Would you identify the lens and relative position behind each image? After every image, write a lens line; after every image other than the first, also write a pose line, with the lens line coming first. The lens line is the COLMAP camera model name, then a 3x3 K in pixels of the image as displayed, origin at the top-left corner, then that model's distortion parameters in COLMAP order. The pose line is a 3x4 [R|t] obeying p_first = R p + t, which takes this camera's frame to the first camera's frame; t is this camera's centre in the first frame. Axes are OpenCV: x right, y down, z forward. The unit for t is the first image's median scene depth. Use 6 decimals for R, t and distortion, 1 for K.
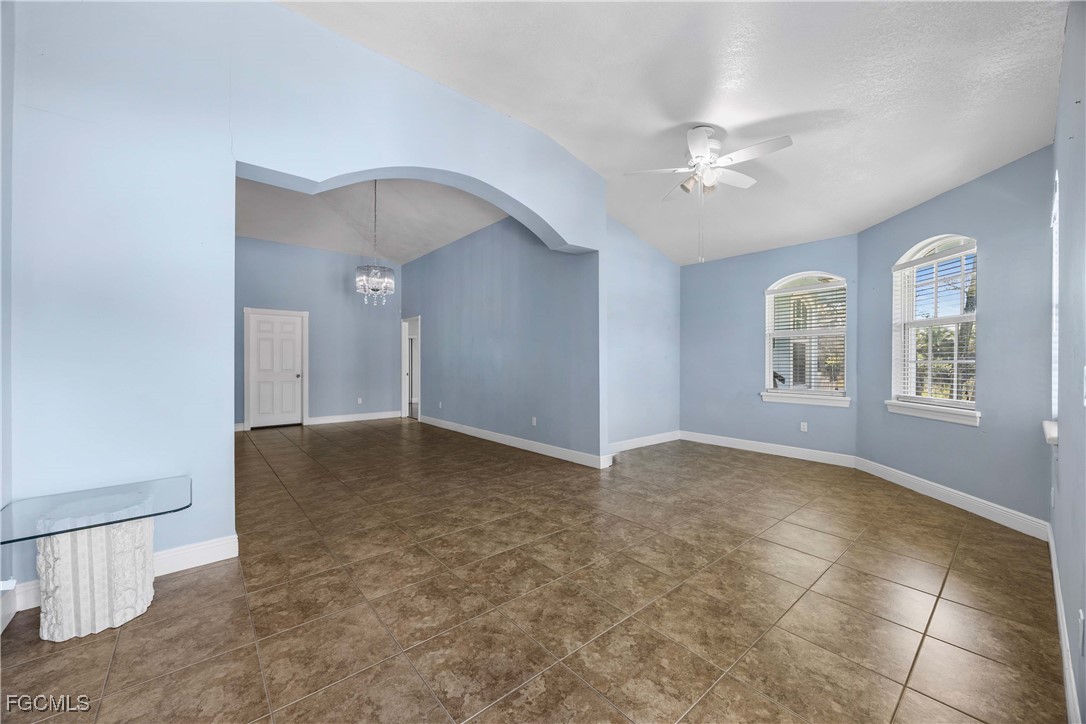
lens RADIAL K [[412.8, 0, 541.8], [0, 412.8, 362.0], [0, 0, 1]] dist [-0.002710, 0.000328]
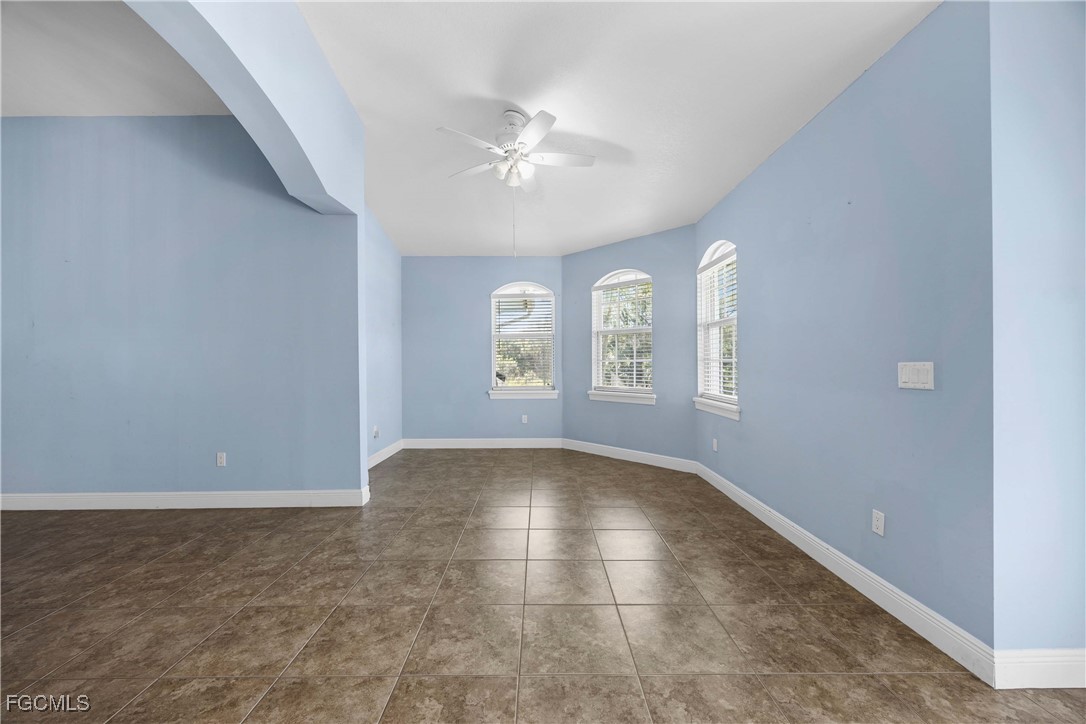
lens RADIAL K [[412.8, 0, 542.9], [0, 412.8, 361.8], [0, 0, 1]] dist [-0.002710, 0.000328]
pose [[0.638658, -0.008925, 0.769439, -0.265414], [0.009313, 0.999949, 0.003869, -0.004615], [-0.769434, 0.004695, 0.638709, 0.312008]]
